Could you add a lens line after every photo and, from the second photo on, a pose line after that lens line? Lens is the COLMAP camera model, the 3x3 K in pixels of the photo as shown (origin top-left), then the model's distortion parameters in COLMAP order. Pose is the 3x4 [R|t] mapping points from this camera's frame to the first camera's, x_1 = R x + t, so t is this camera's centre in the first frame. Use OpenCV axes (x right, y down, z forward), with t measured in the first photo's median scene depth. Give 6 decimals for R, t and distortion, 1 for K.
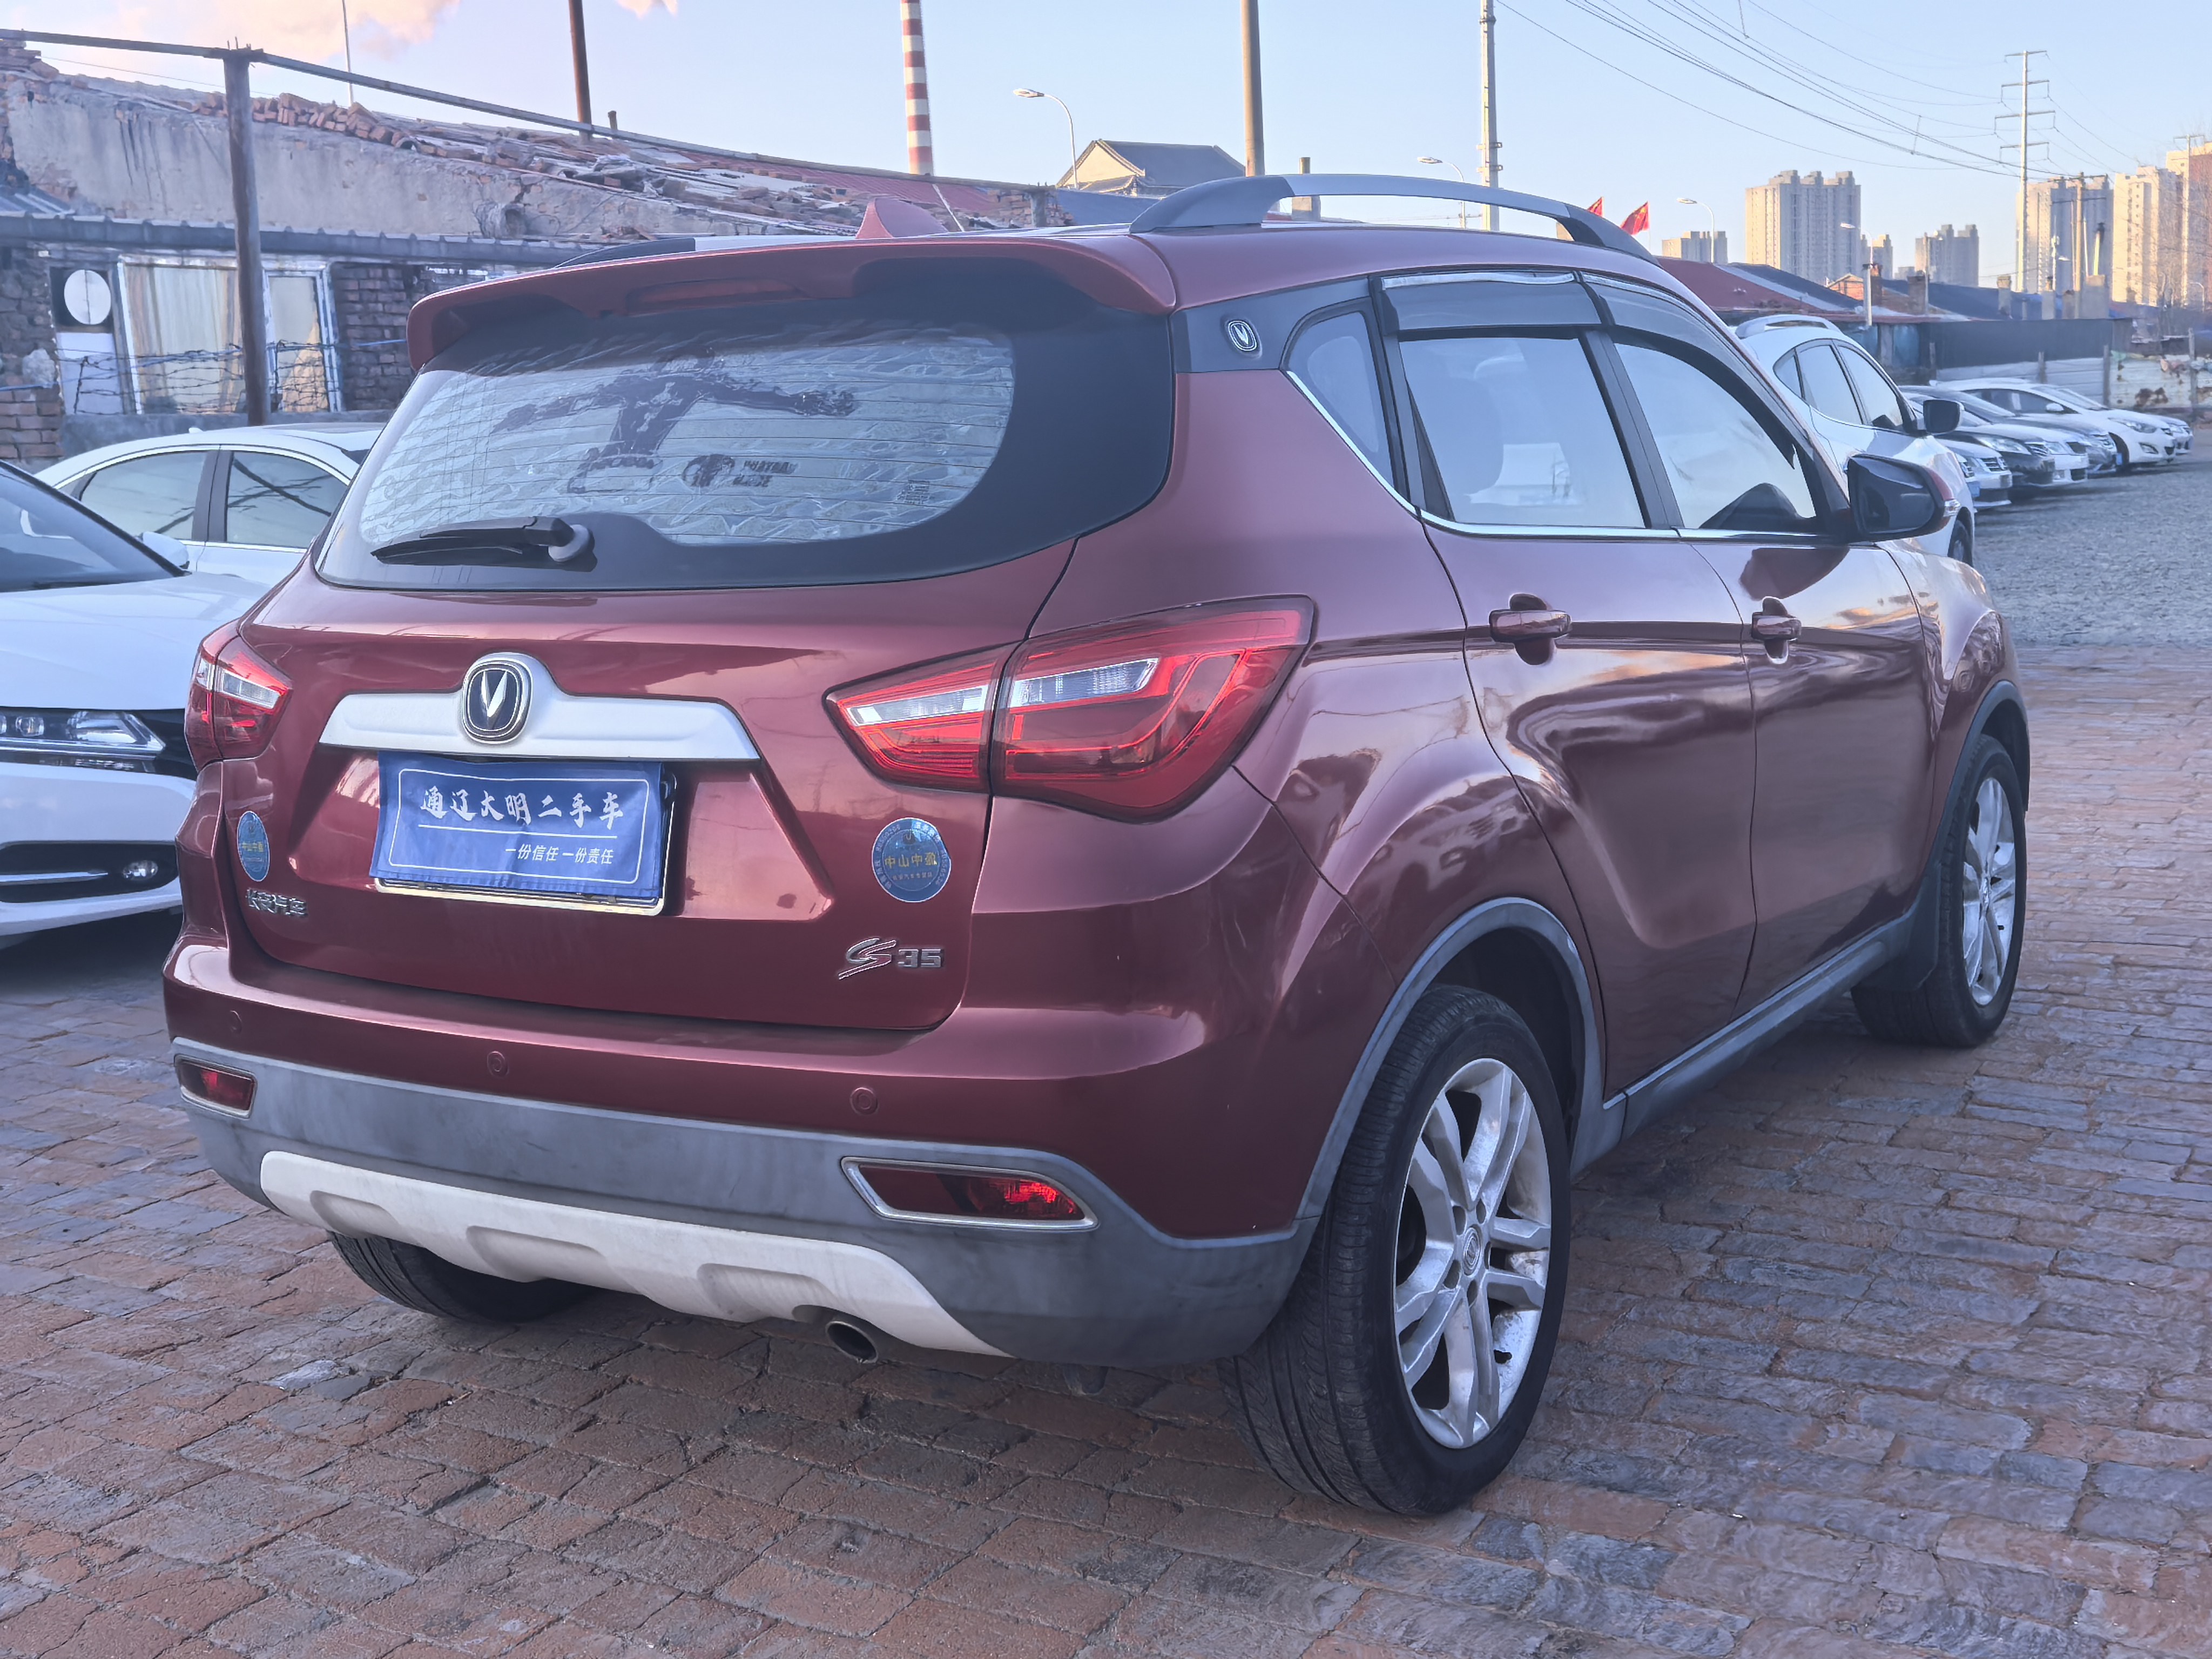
lens RADIAL K [[2508.3, 0, 1101.8], [0, 2508.3, 836.8], [0, 0, 1]] dist [0.051940, 0.000000]
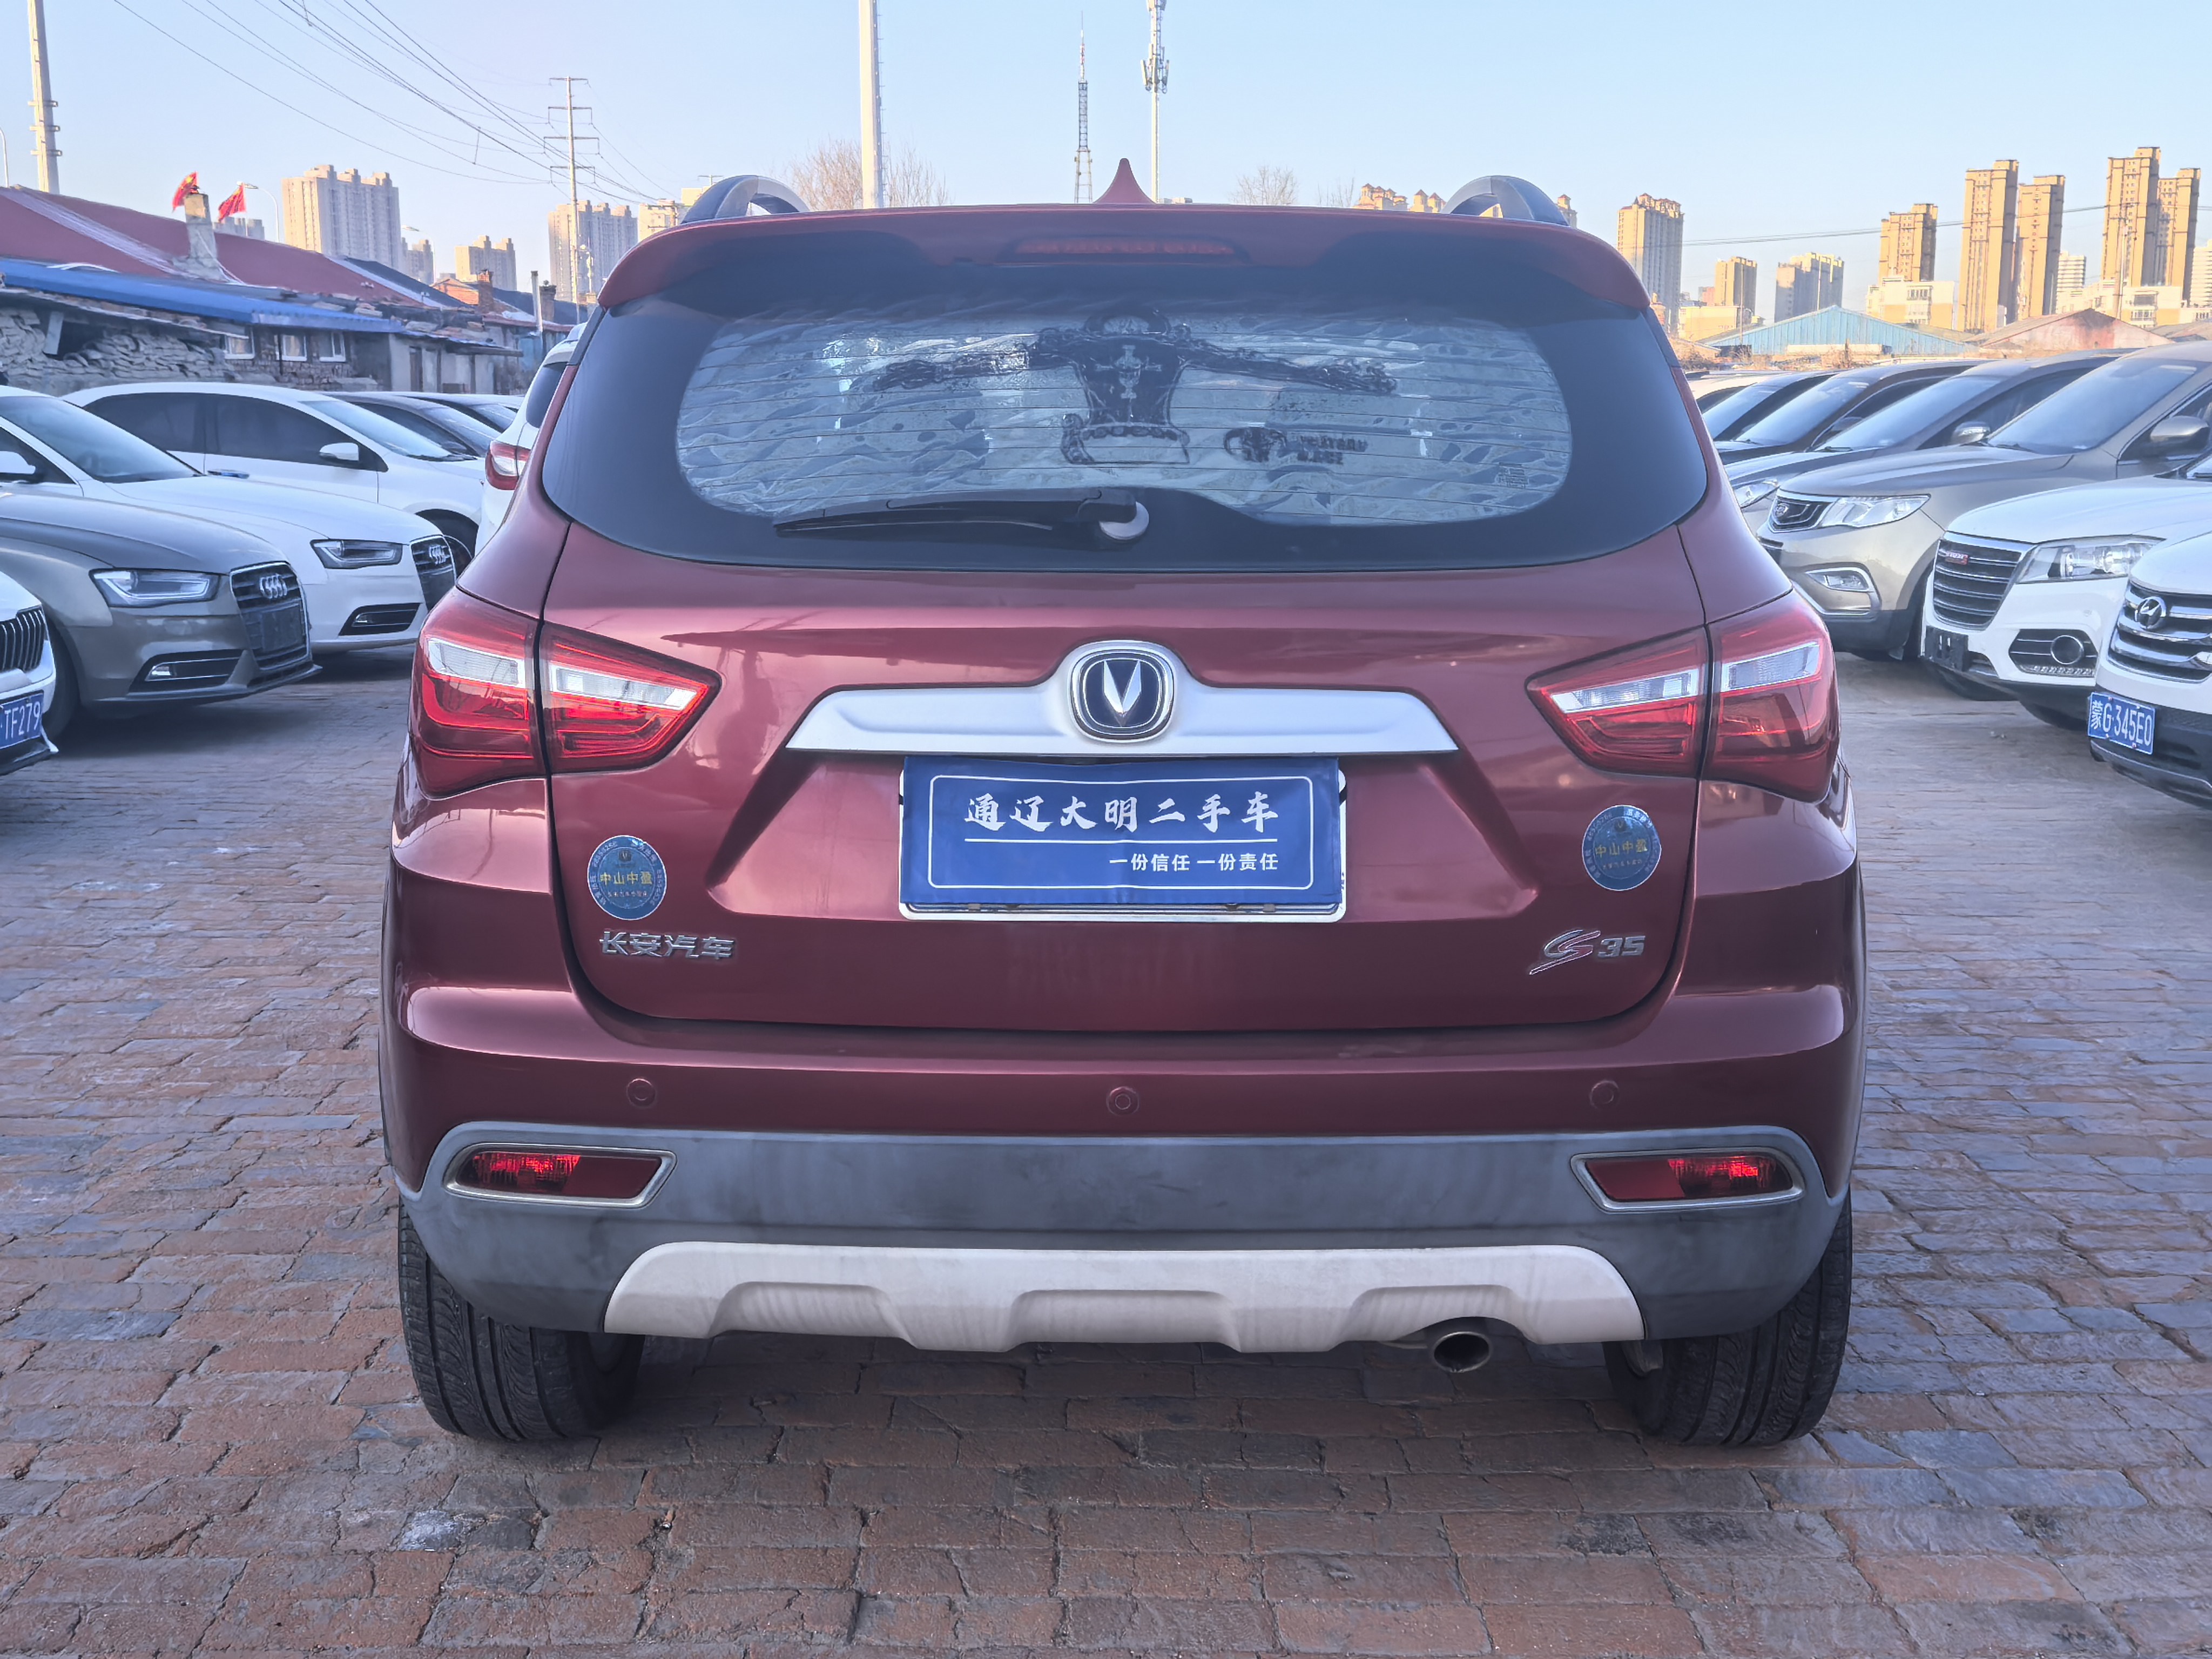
lens RADIAL K [[2508.3, 0, 1100.1], [0, 2508.3, 830.5], [0, 0, 1]] dist [0.051940, 0.000000]
pose [[0.849580, -0.041469, 0.525827, -0.721684], [0.042593, 0.999043, 0.009971, -0.015087], [-0.525737, 0.013925, 0.850533, 0.248415]]
